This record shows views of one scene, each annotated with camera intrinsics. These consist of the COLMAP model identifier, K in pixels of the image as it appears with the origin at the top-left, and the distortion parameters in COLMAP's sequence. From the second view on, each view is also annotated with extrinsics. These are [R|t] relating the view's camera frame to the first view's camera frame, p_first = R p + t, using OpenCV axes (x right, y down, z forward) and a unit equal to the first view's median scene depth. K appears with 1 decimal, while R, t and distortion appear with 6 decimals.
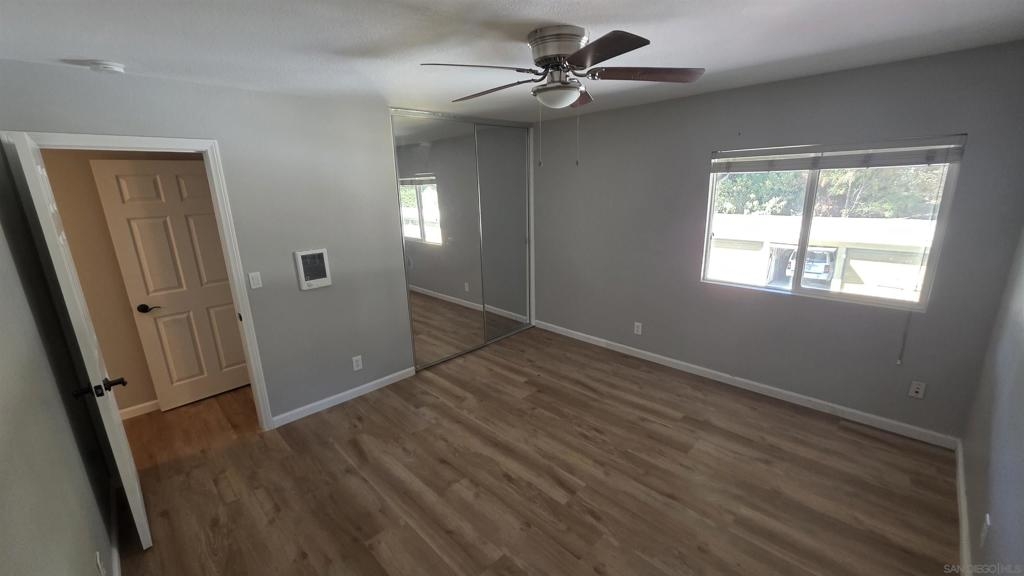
lens RADIAL K [[410.6, 0, 509.6], [0, 410.6, 292.0], [0, 0, 1]] dist [0.003554, 0.000841]
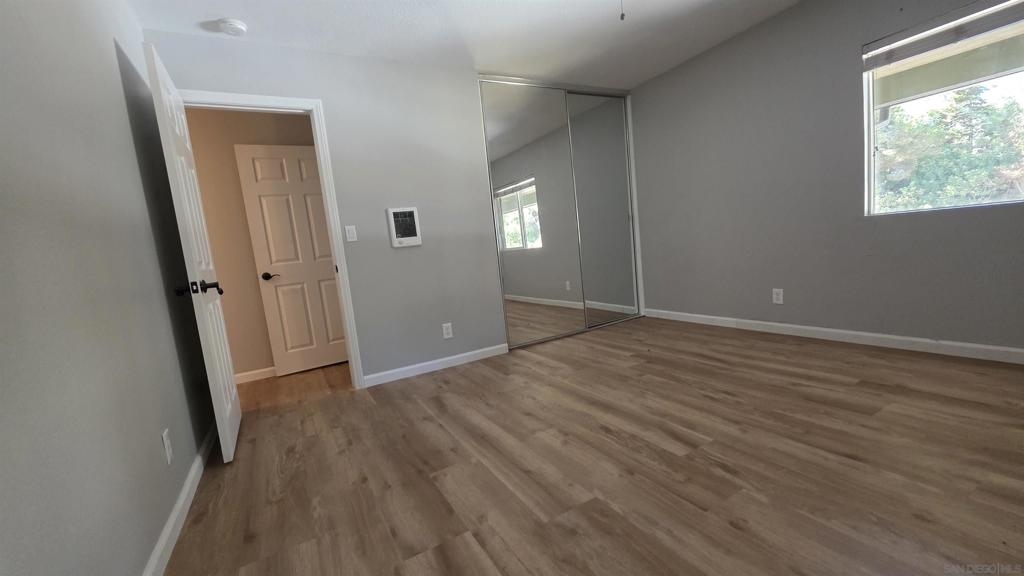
lens RADIAL K [[410.6, 0, 510.7], [0, 410.6, 290.6], [0, 0, 1]] dist [0.003554, 0.000841]
pose [[0.963063, -0.045018, -0.265487, 0.034755], [0.010142, 0.991291, -0.131301, 0.239037], [0.269085, 0.123758, 0.955132, 0.131487]]
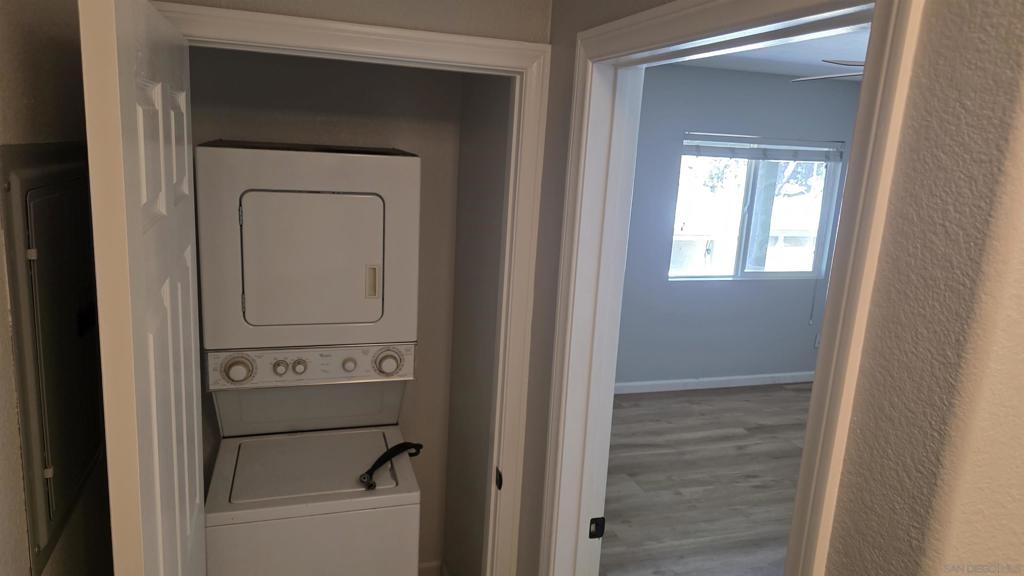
lens RADIAL K [[686.2, 0, 511.8], [0, 686.2, 290.6], [0, 0, 1]] dist [0.021318, -0.008219]
pose [[0.459484, -0.134242, 0.877982, -1.098083], [0.163940, 0.984346, 0.064708, -0.175471], [-0.872925, 0.114204, 0.474299, 0.716730]]
